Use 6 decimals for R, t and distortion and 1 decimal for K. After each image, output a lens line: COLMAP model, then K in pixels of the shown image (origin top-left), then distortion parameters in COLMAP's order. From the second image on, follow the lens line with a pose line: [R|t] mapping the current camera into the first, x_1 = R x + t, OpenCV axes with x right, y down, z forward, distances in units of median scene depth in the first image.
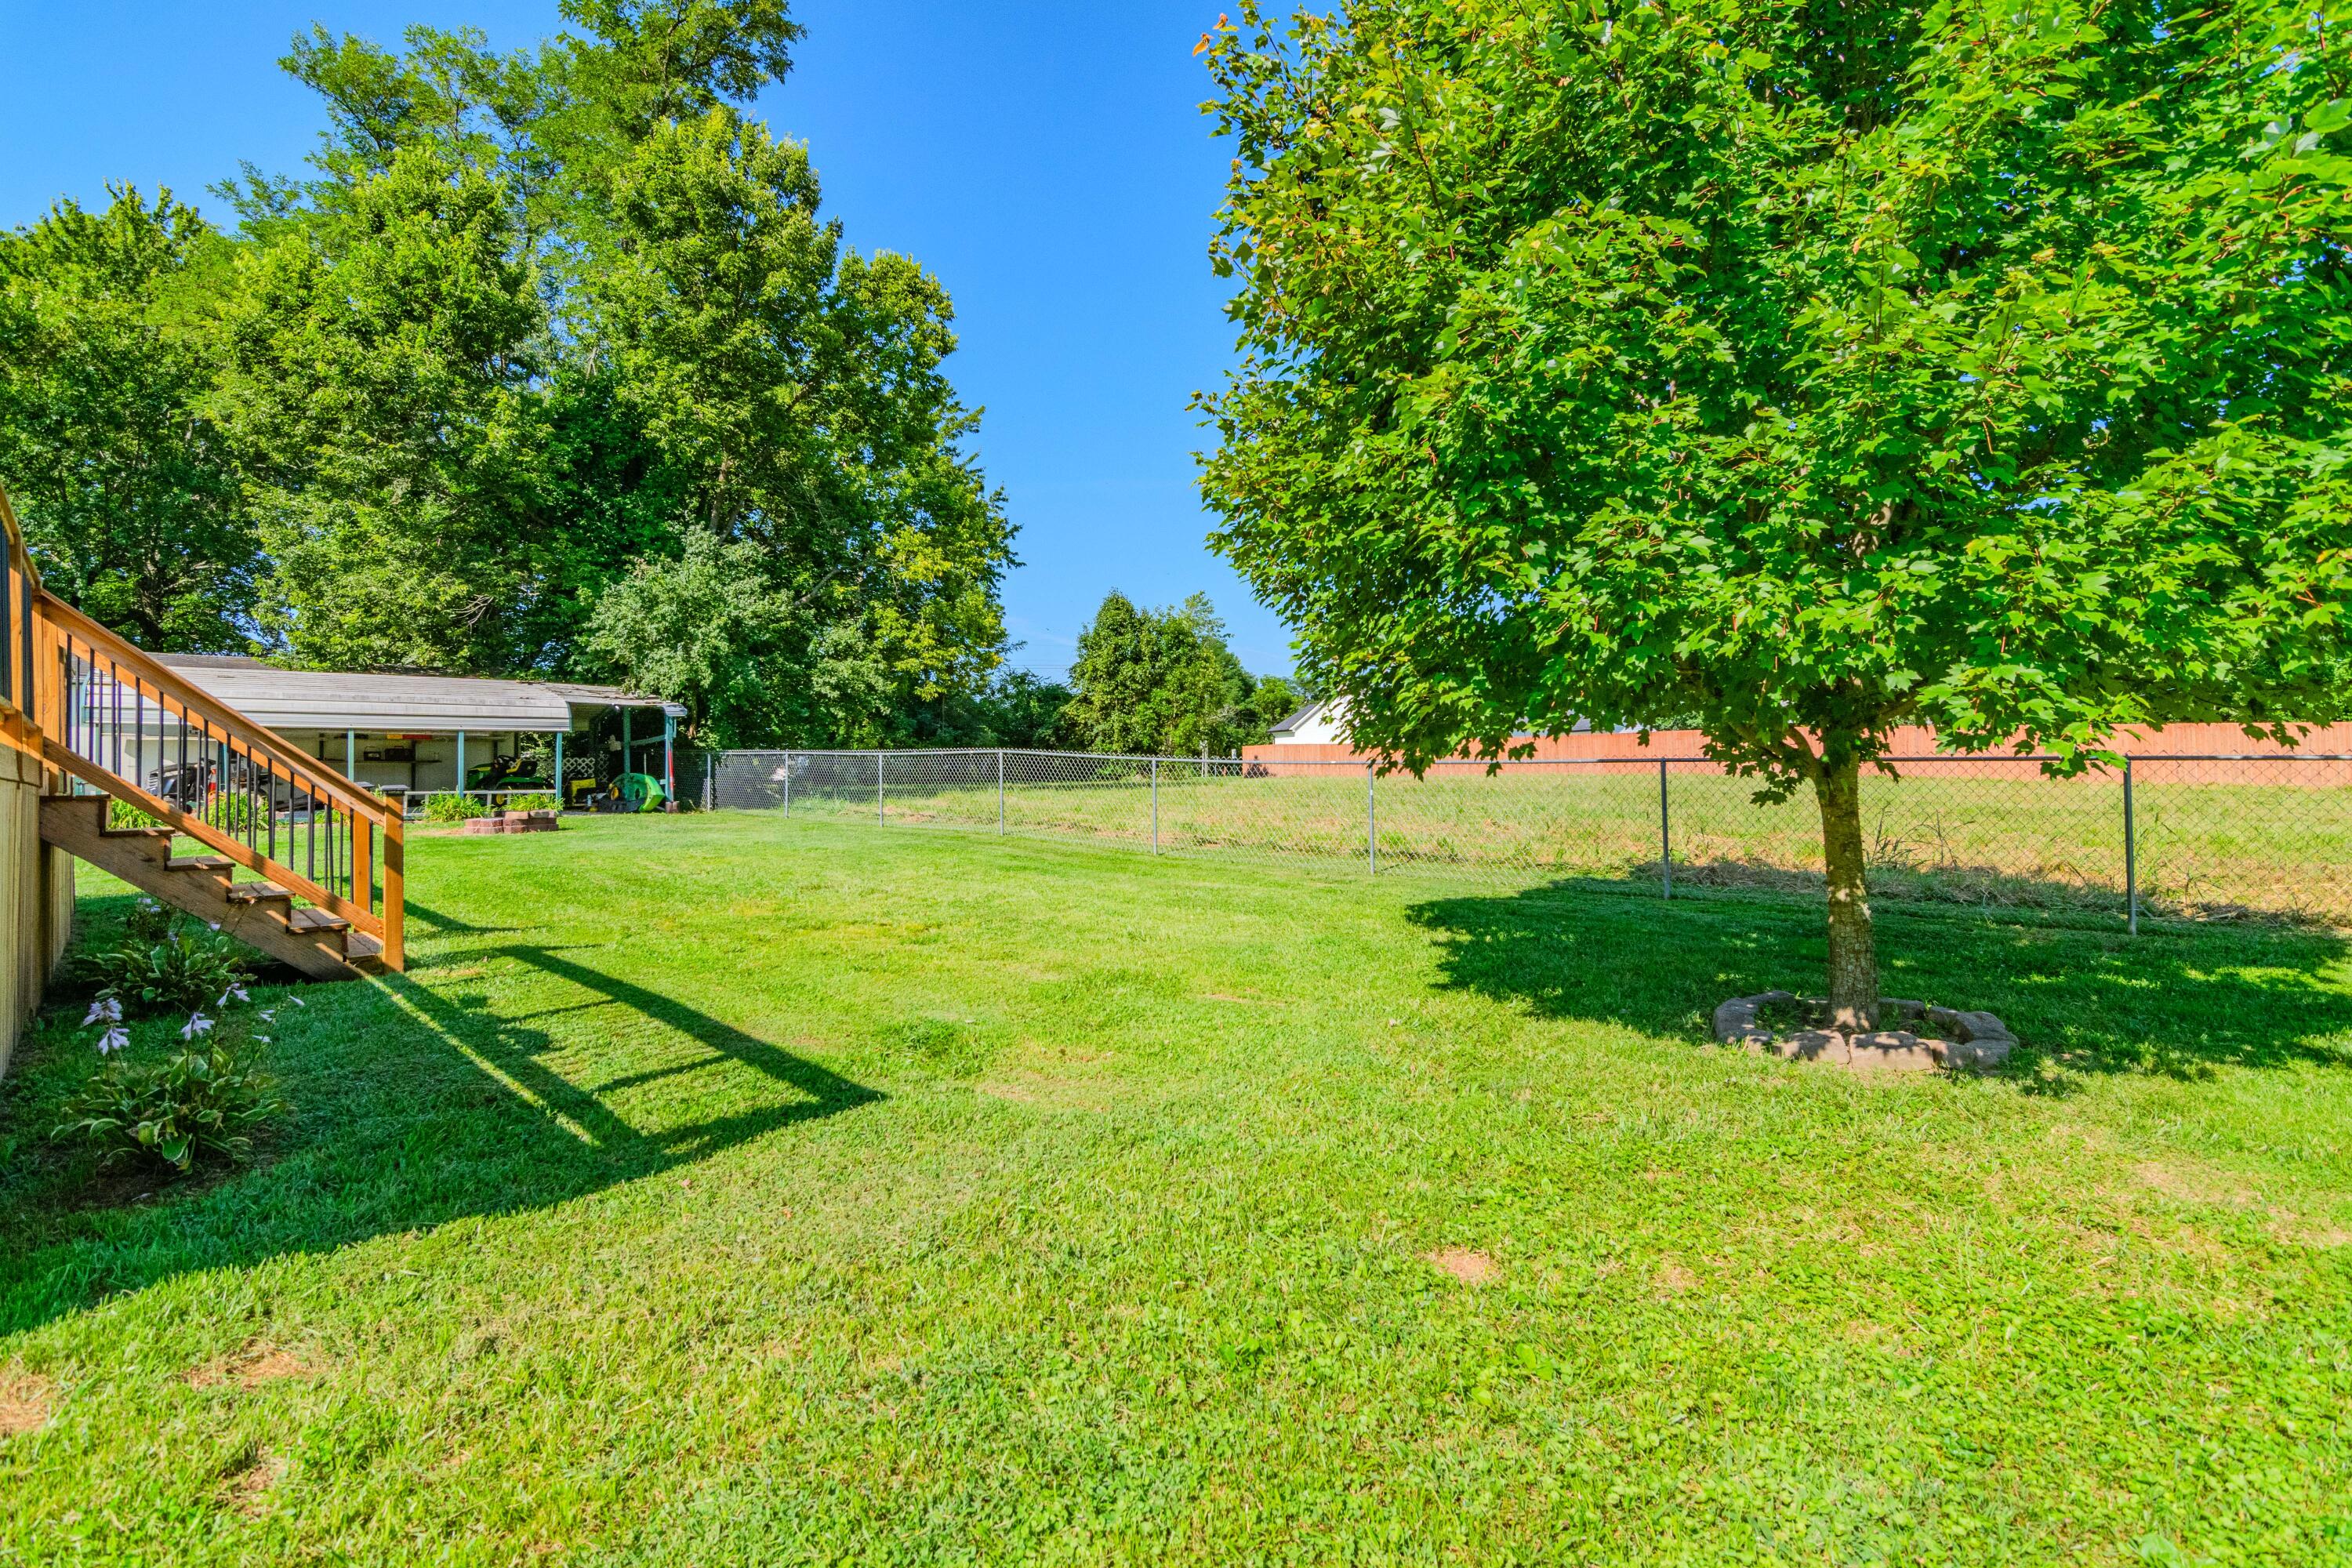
lens RADIAL K [[1139.1, 0, 1183.2], [0, 1139.1, 779.0], [0, 0, 1]] dist [-0.003670, -0.004799]
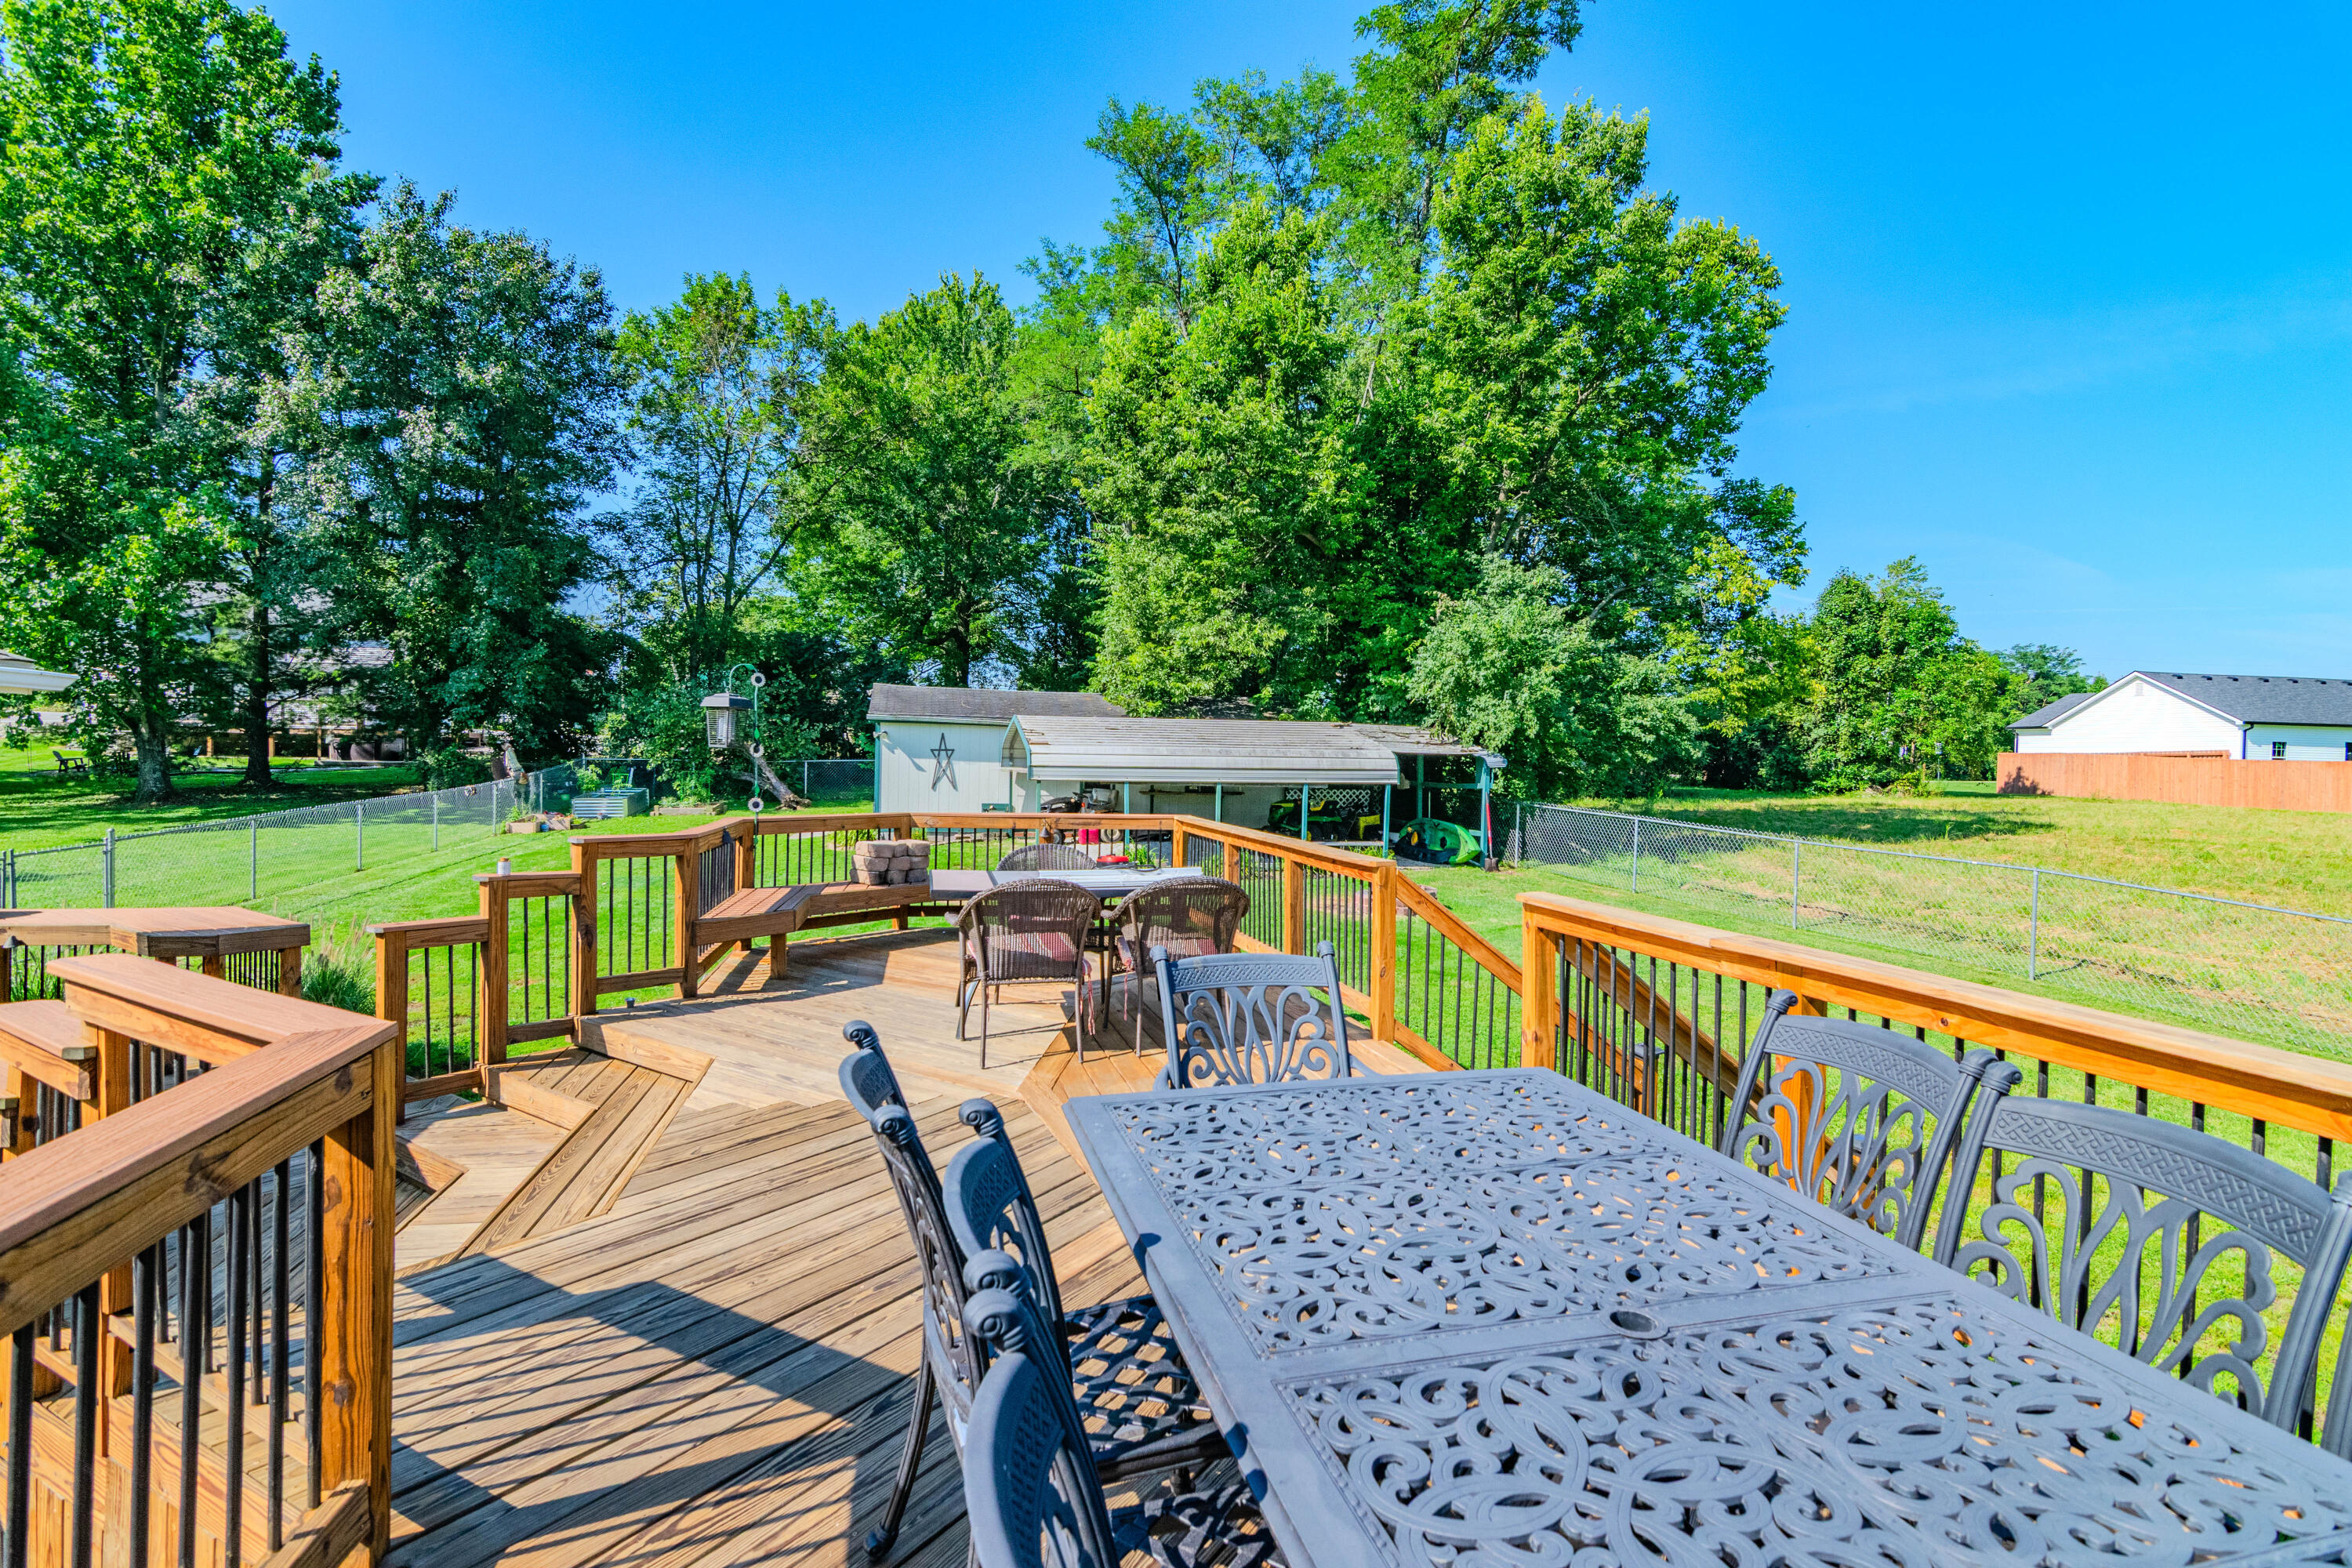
lens RADIAL K [[1139.1, 0, 1183.2], [0, 1139.1, 779.0], [0, 0, 1]] dist [-0.003670, -0.004799]
pose [[0.886890, 0.039702, -0.460272, -0.216016], [-0.023983, 0.998914, 0.039952, -0.068723], [0.461358, -0.024394, 0.886879, 0.041511]]
